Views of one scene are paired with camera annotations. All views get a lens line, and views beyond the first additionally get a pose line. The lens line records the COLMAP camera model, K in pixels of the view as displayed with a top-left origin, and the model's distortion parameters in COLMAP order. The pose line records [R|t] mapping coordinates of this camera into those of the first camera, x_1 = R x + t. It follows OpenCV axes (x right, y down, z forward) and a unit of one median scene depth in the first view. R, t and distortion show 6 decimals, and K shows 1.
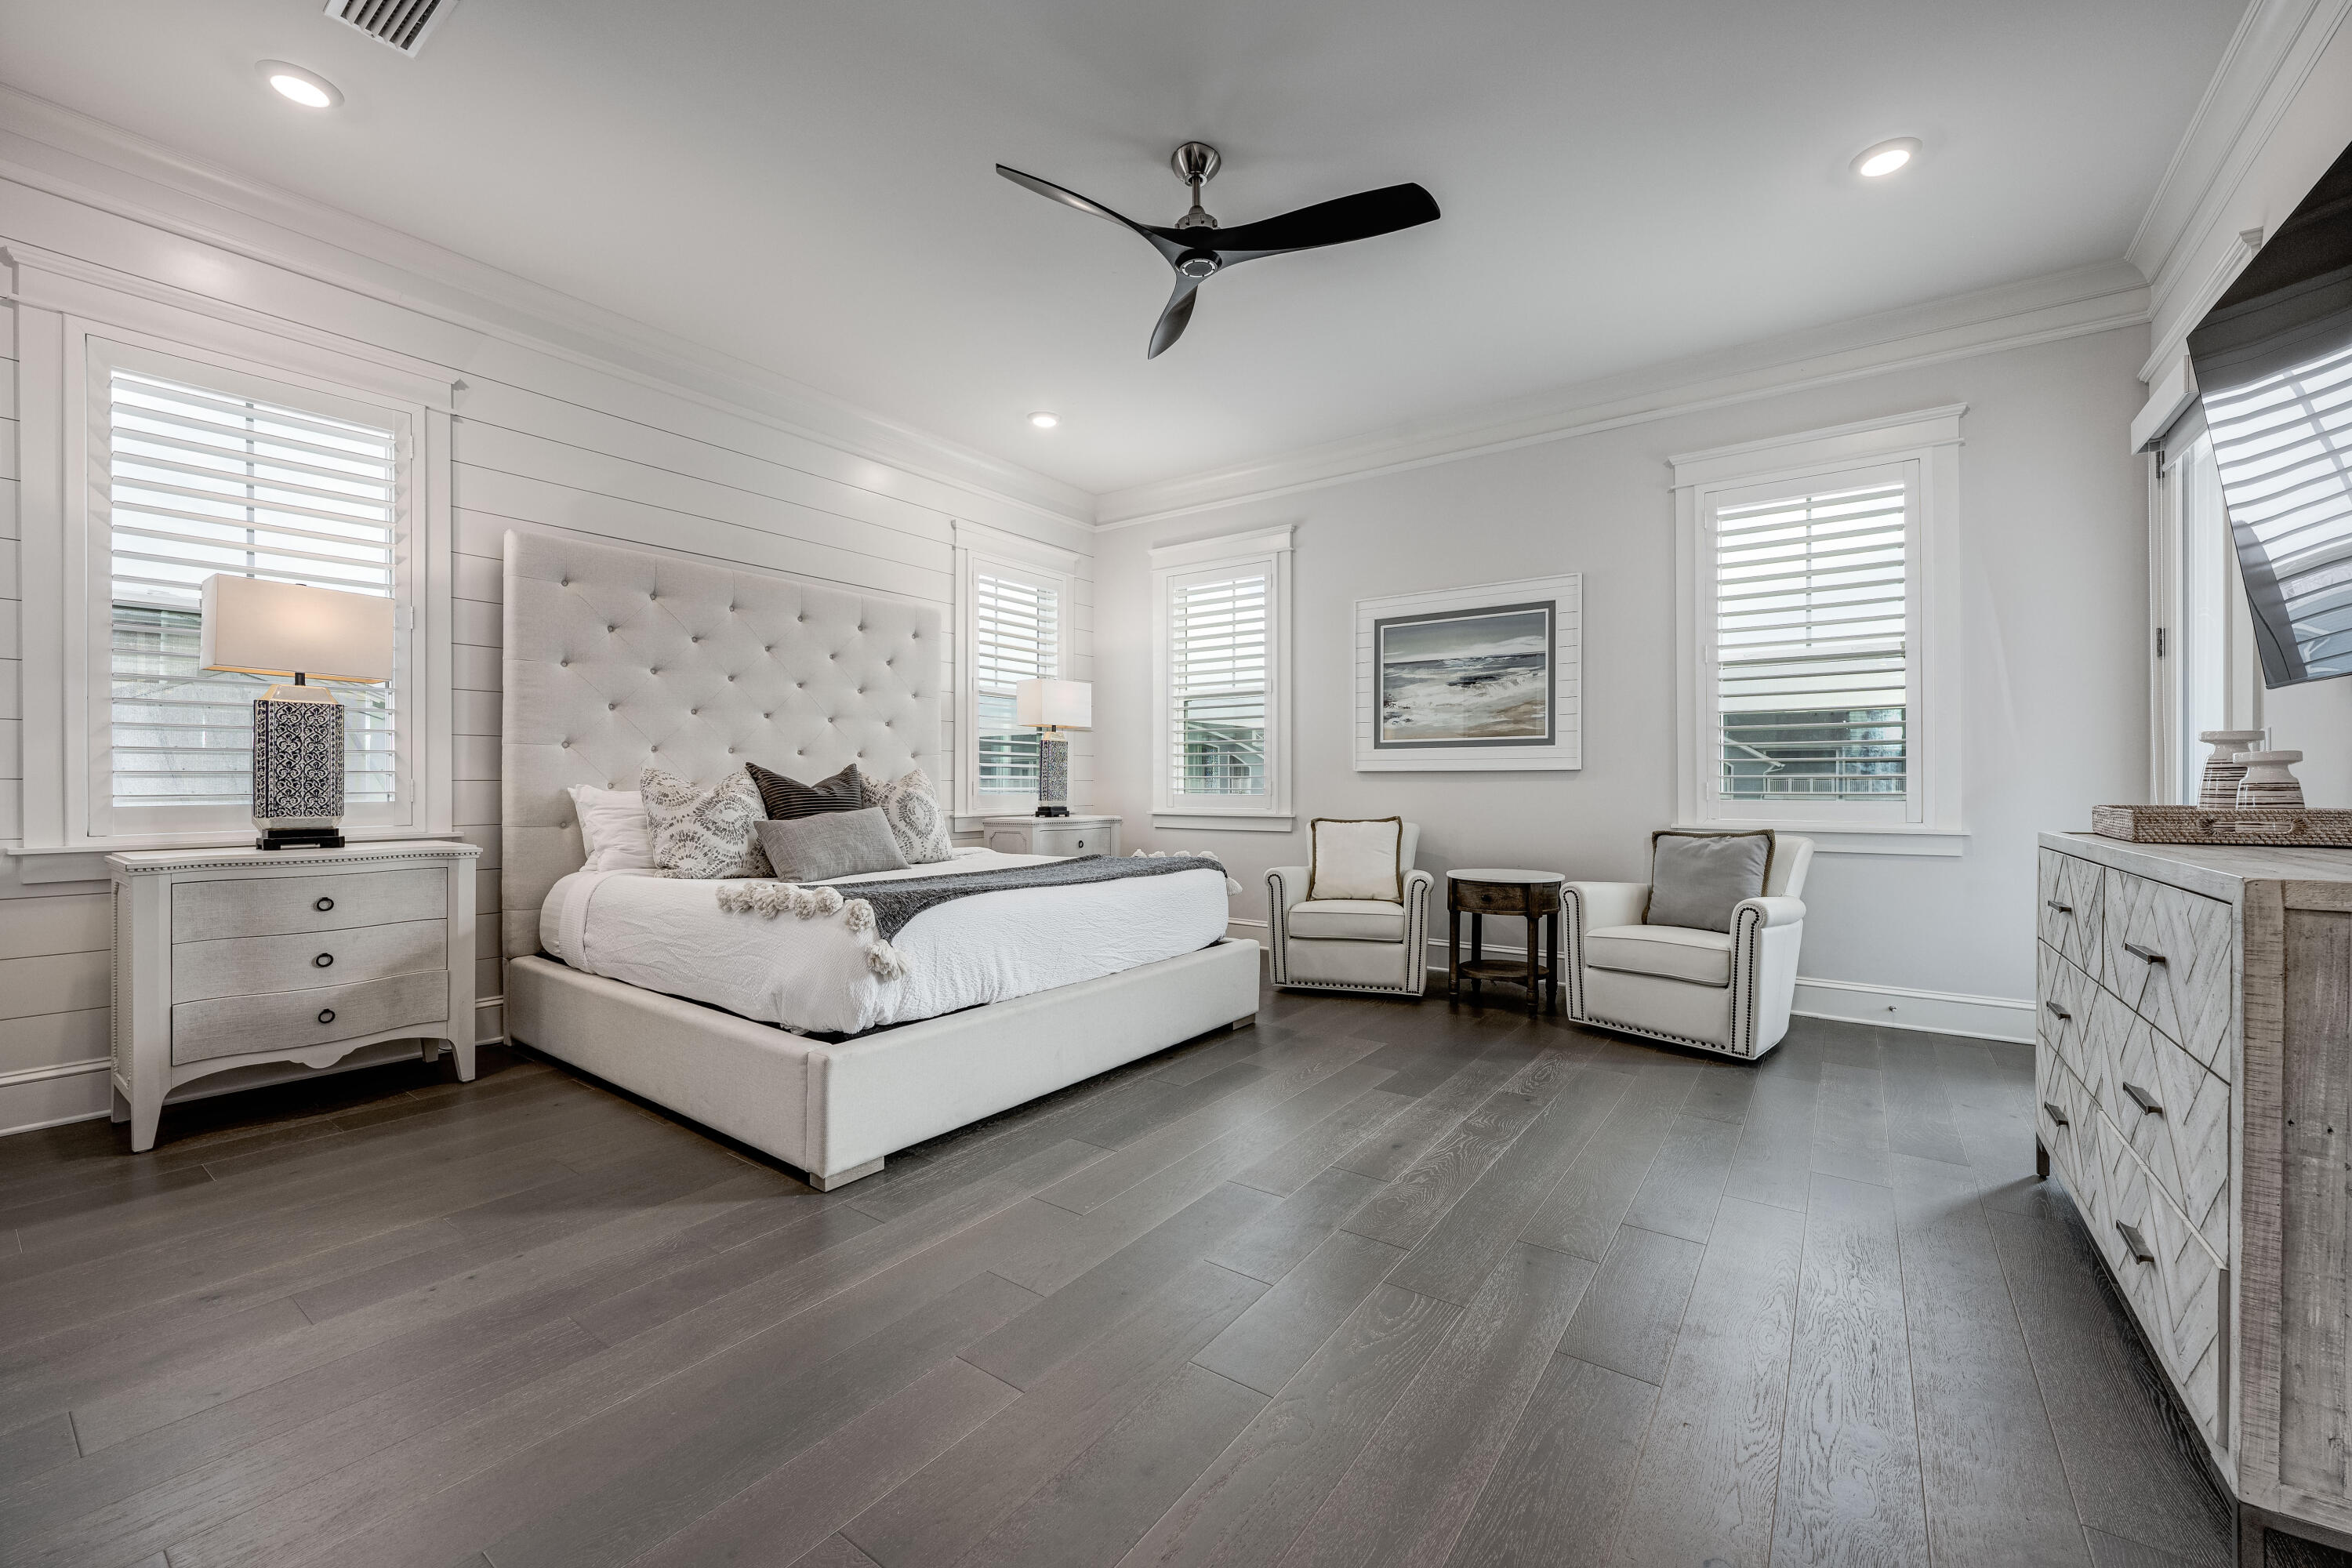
lens RADIAL K [[954.8, 0, 1174.6], [0, 954.8, 772.4], [0, 0, 1]] dist [-0.005039, -0.000327]
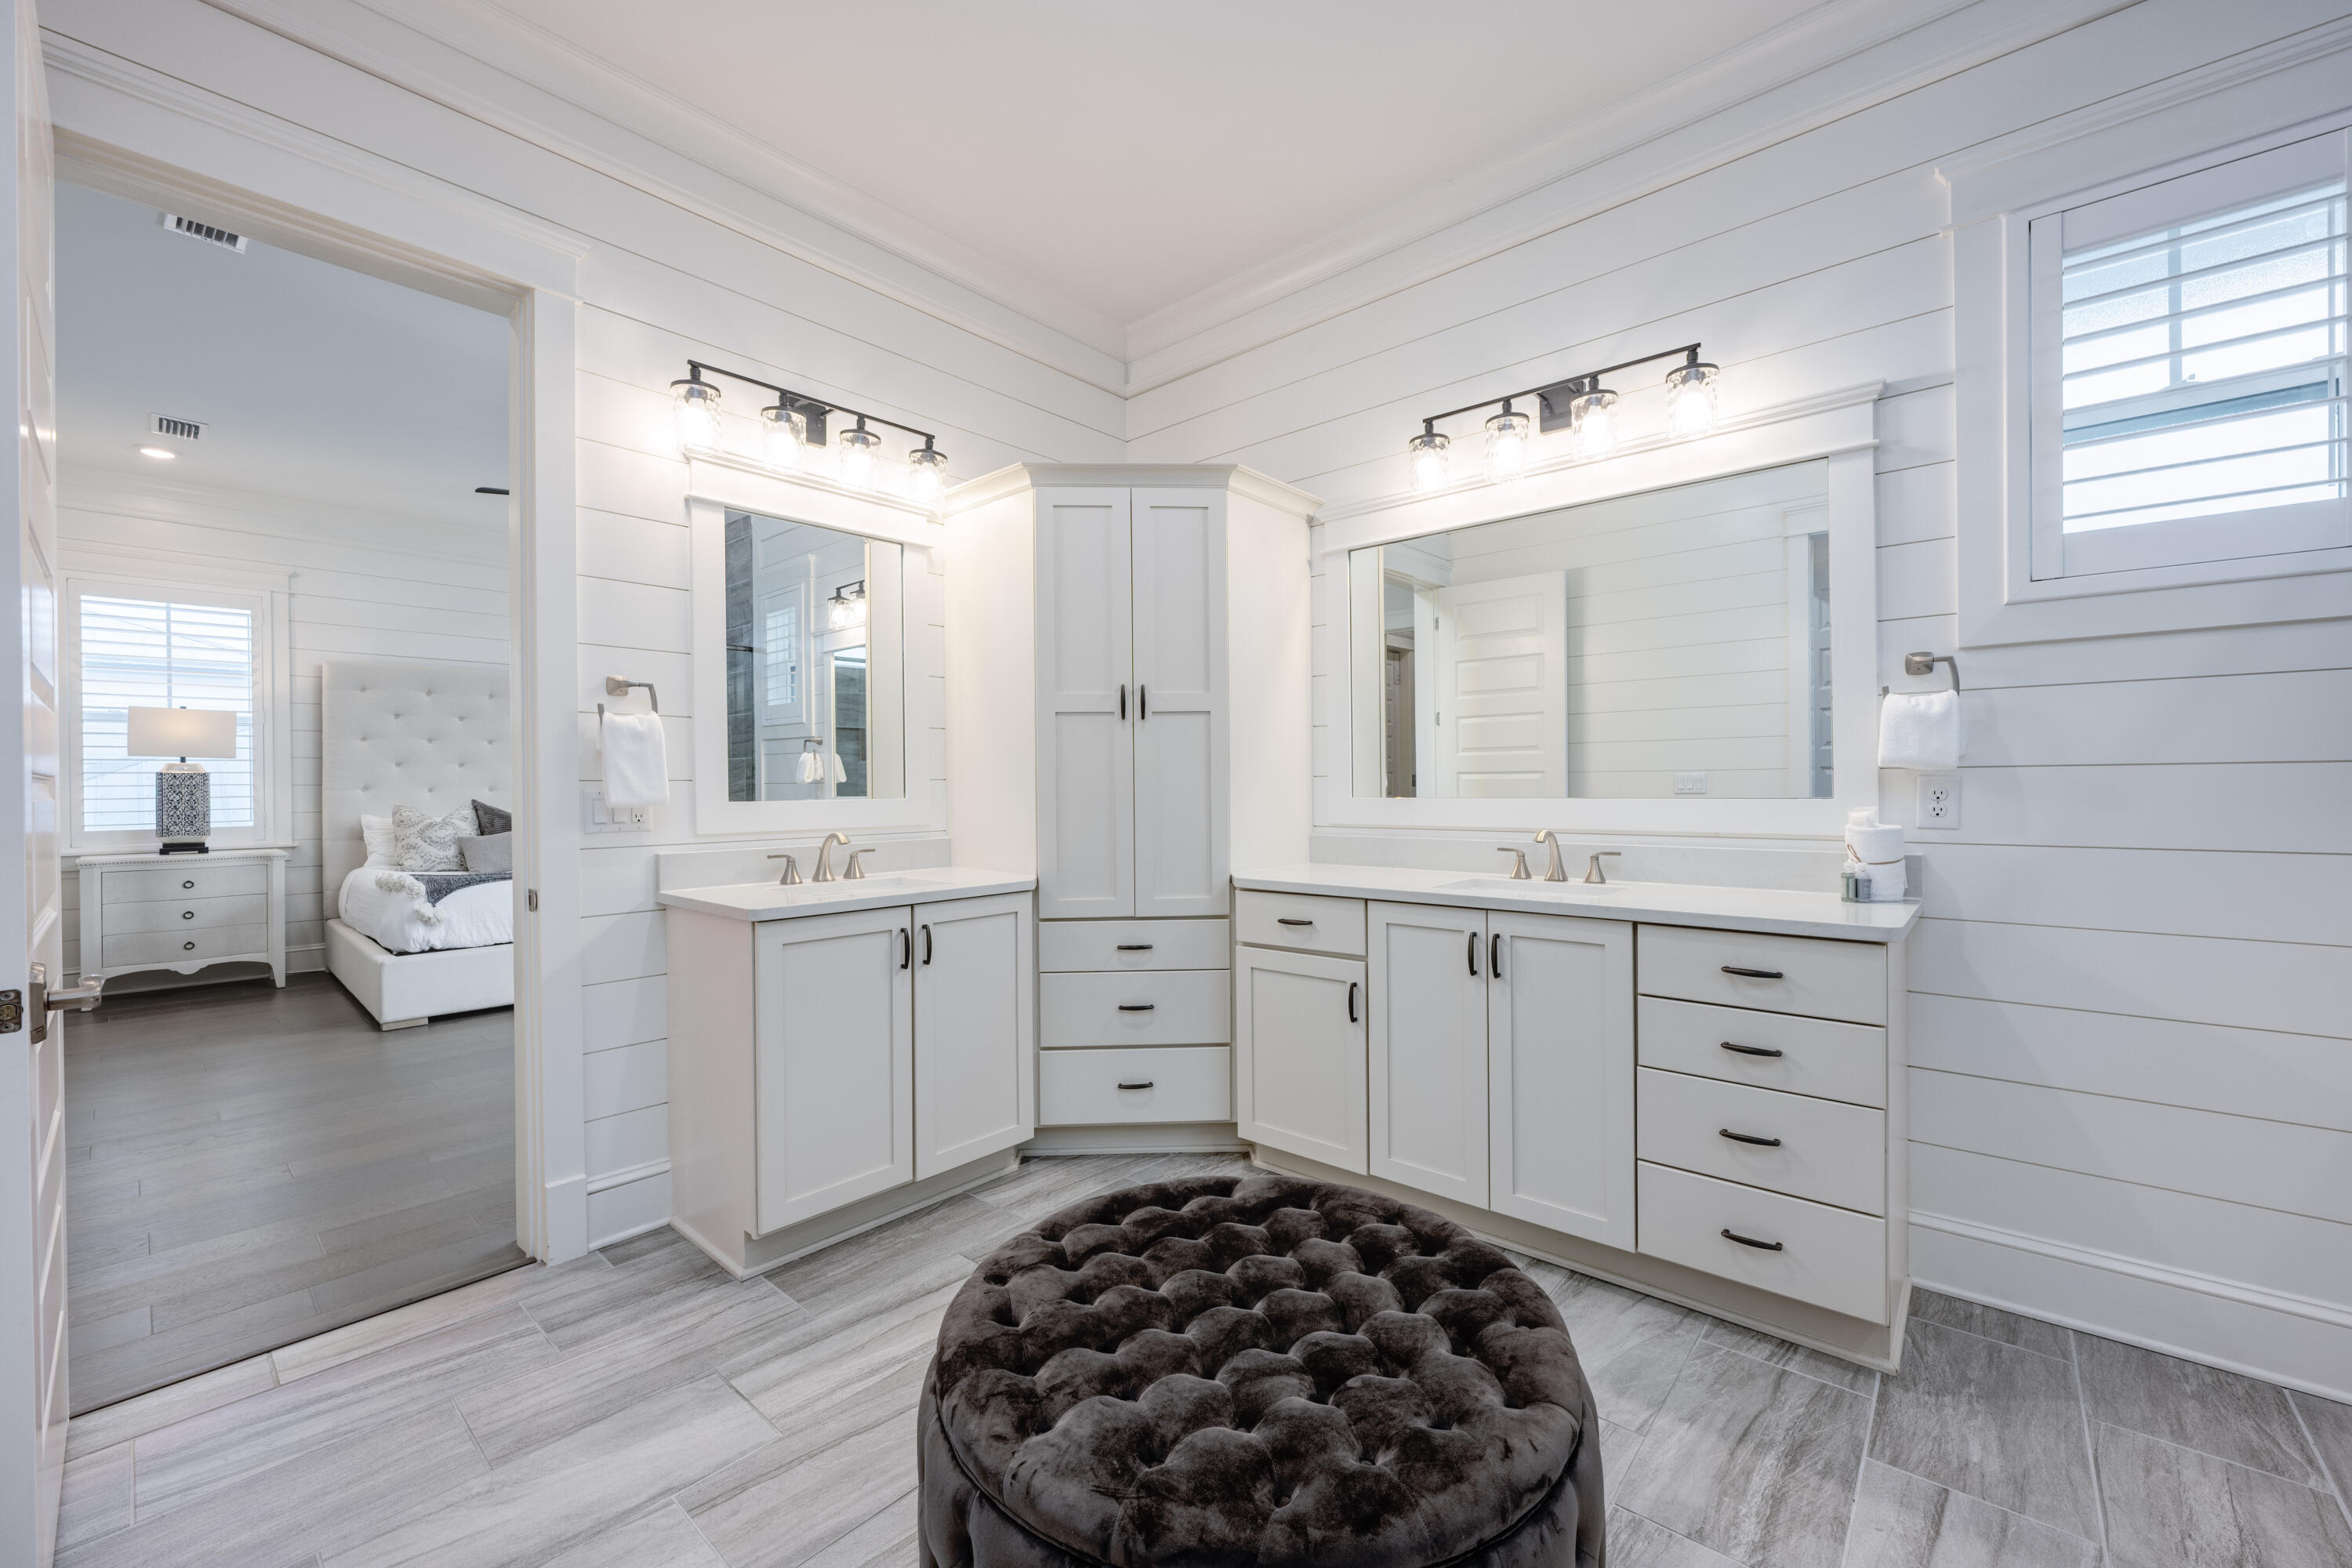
lens RADIAL K [[954.8, 0, 1181.3], [0, 954.8, 773.1], [0, 0, 1]] dist [-0.005039, -0.000327]
pose [[0.996172, -0.005529, -0.087244, 1.093575], [0.005718, 0.999982, 0.001918, -0.063646], [0.087232, -0.002410, 0.996185, -0.609355]]
